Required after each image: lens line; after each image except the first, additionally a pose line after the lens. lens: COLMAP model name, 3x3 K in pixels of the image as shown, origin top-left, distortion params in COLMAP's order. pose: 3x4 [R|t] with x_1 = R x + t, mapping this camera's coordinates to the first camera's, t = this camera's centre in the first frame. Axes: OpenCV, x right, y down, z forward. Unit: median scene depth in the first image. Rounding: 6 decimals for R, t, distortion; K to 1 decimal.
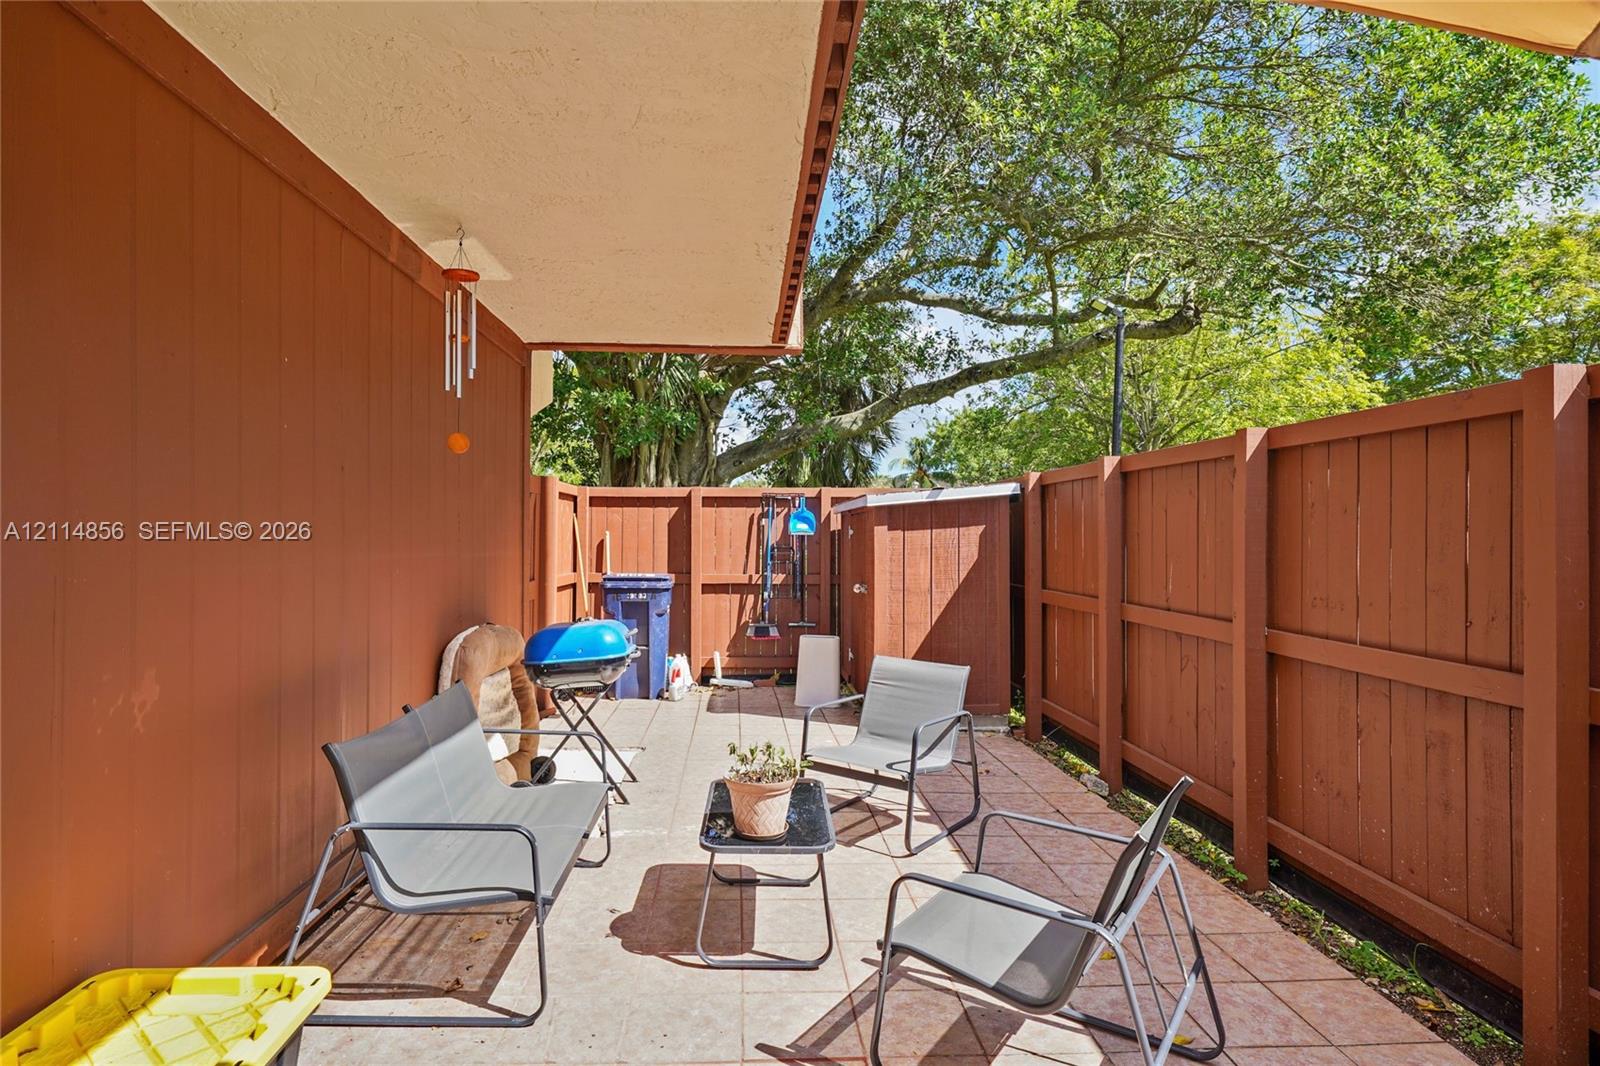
lens RADIAL K [[799.1, 0, 801.5], [0, 799.1, 540.3], [0, 0, 1]] dist [0.001256, 0.001335]
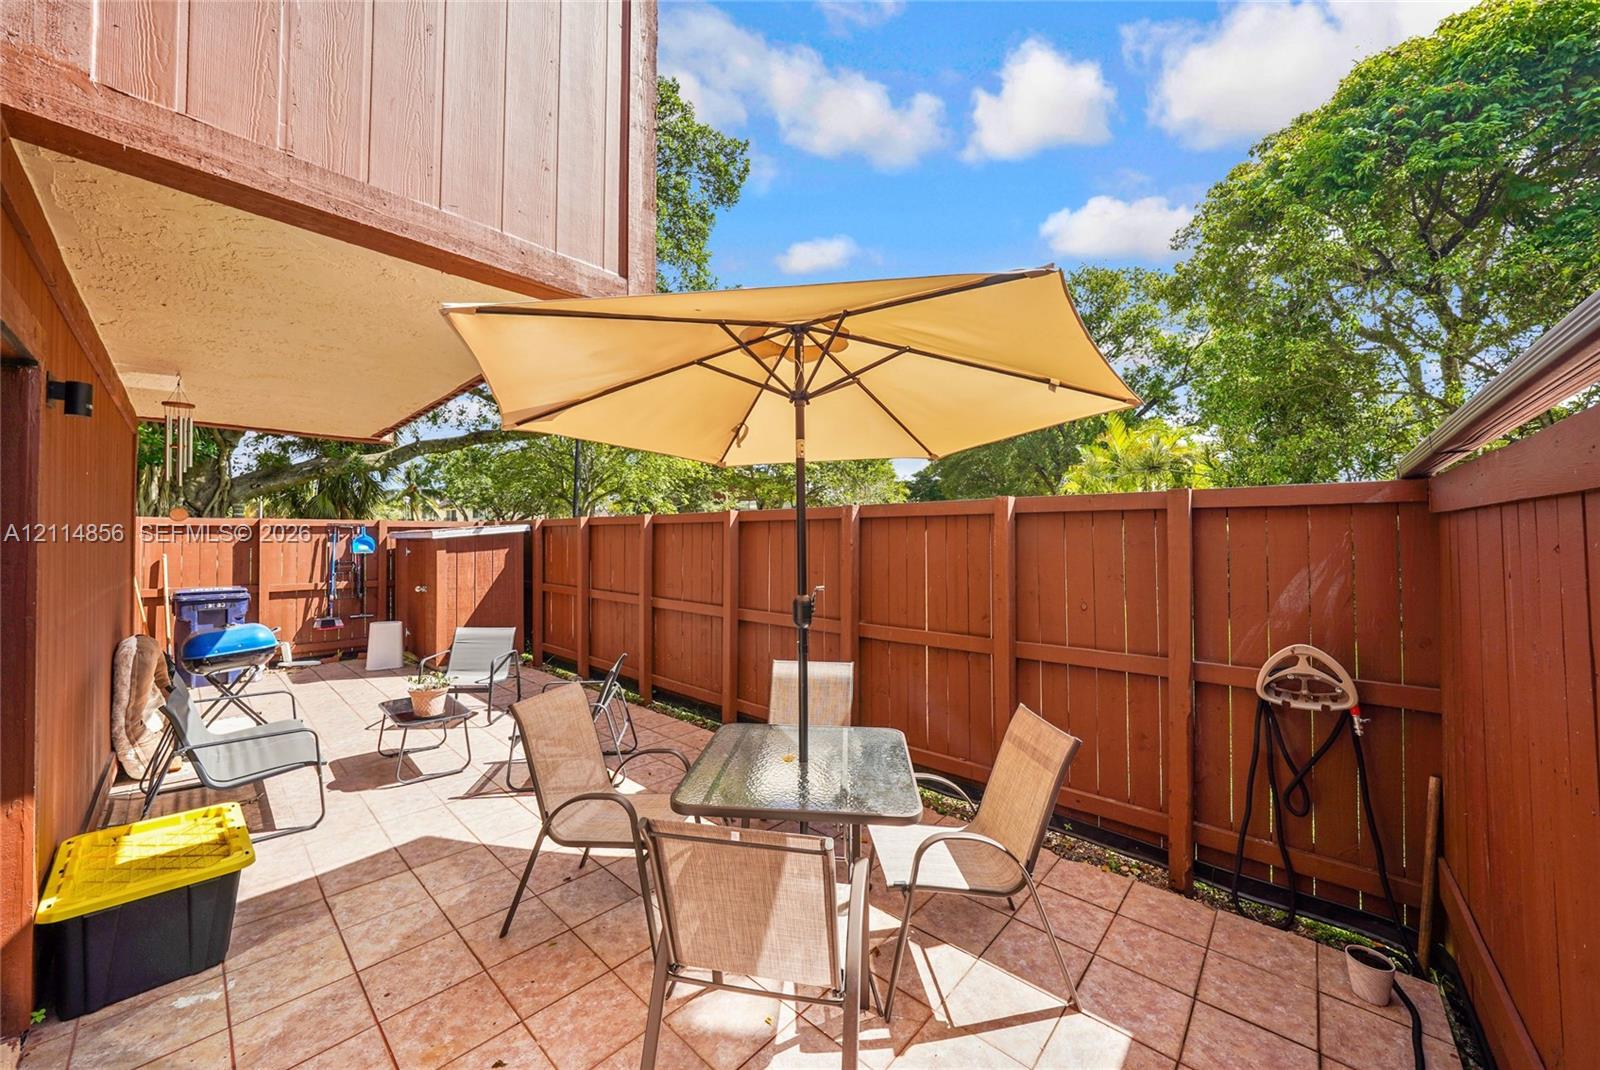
lens RADIAL K [[560.5, 0, 802.0], [0, 560.5, 537.8], [0, 0, 1]] dist [0.002276, 0.000168]
pose [[0.709282, 0.000941, 0.704924, -0.186480], [-0.001831, 0.999998, 0.000507, -0.044886], [-0.704923, -0.001650, 0.709282, -0.333984]]
